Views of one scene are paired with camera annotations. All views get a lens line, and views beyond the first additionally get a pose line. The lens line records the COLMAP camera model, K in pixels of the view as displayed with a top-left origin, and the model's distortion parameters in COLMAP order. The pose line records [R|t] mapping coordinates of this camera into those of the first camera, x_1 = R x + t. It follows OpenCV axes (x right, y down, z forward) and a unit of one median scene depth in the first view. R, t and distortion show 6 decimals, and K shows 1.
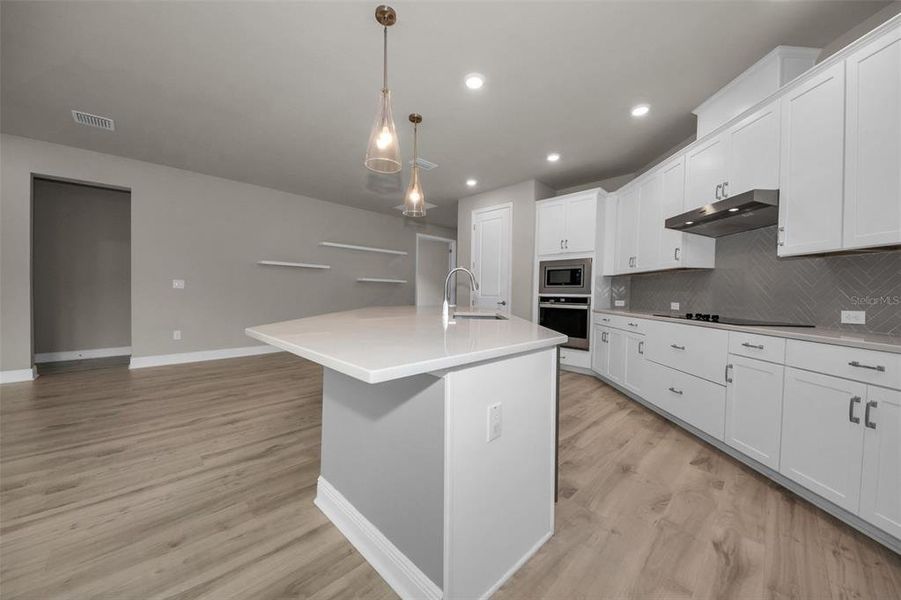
lens RADIAL K [[326.6, 0, 445.2], [0, 326.6, 299.2], [0, 0, 1]] dist [0.001553, -0.002559]
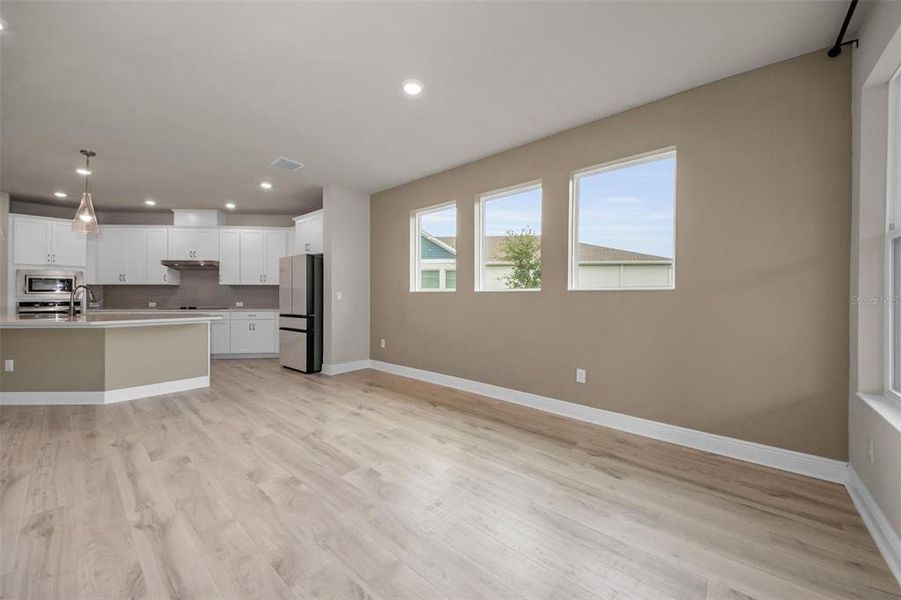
lens RADIAL K [[328.4, 0, 459.4], [0, 328.4, 292.2], [0, 0, 1]] dist [-0.020862, -0.001052]
pose [[-0.132663, -0.011868, 0.991090, -1.054659], [0.016415, 0.999765, 0.014169, -0.035431], [-0.991025, 0.018148, -0.132437, -0.355214]]
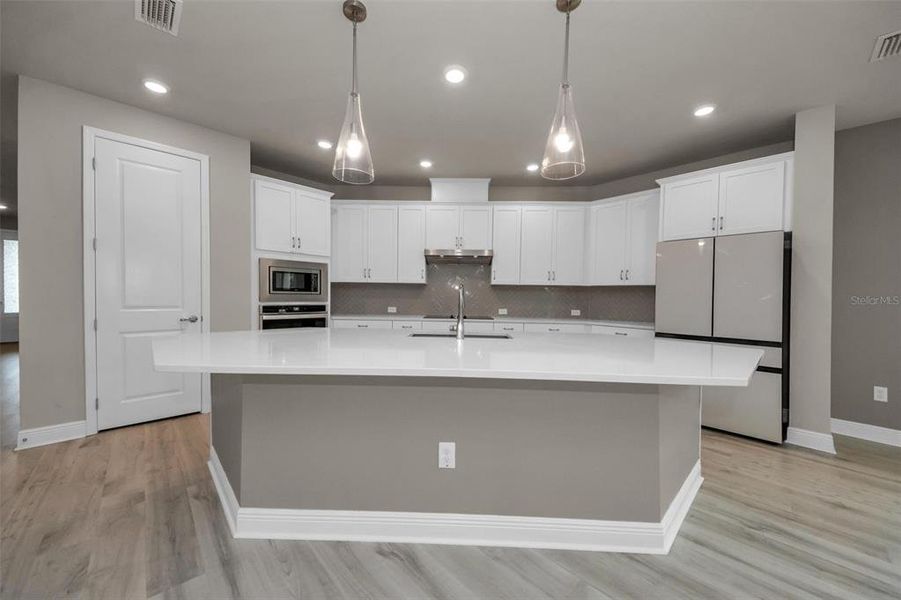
lens RADIAL K [[326.6, 0, 456.9], [0, 326.6, 295.9], [0, 0, 1]] dist [0.001553, -0.002559]
pose [[0.001378, -0.013976, 0.999901, -0.512318], [0.003913, 0.999895, 0.013971, -0.043821], [-0.999991, 0.003894, 0.001432, 0.623094]]
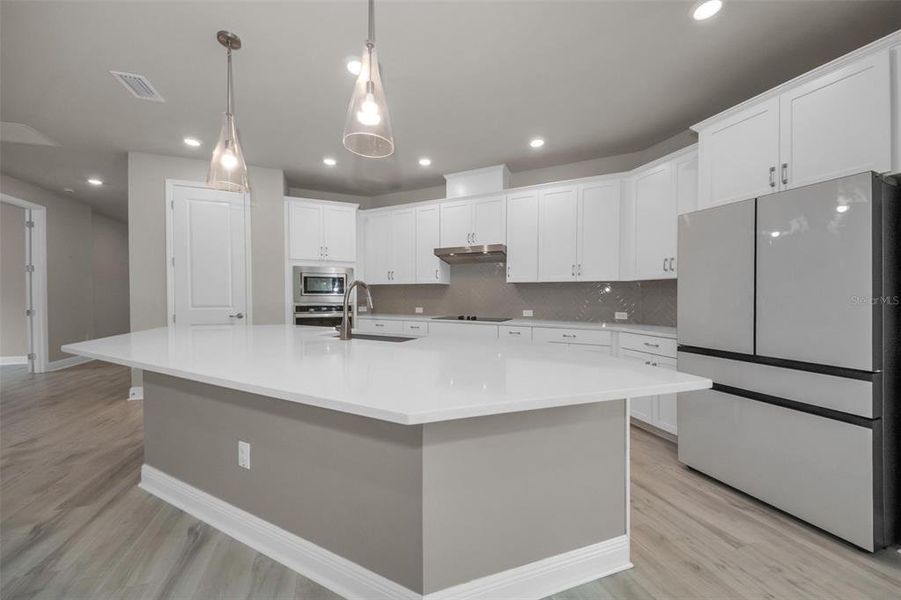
lens RADIAL K [[326.6, 0, 457.0], [0, 326.6, 299.6], [0, 0, 1]] dist [0.001553, -0.002559]
pose [[0.411075, -0.022583, 0.911322, -0.382451], [0.018811, 0.999690, 0.016287, -0.035006], [-0.911408, 0.010447, 0.411372, 0.260814]]
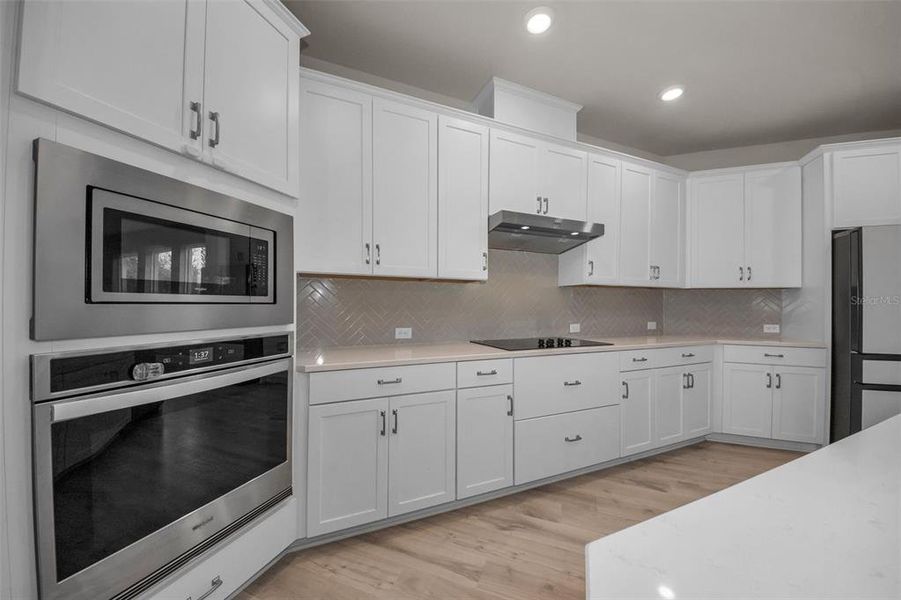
lens RADIAL K [[326.6, 0, 454.7], [0, 326.6, 302.5], [0, 0, 1]] dist [0.001553, -0.002559]
pose [[-0.427382, -0.014337, 0.903958, 0.068549], [0.002521, 0.999851, 0.017050, -0.042852], [-0.904068, 0.009566, -0.427282, 0.998498]]
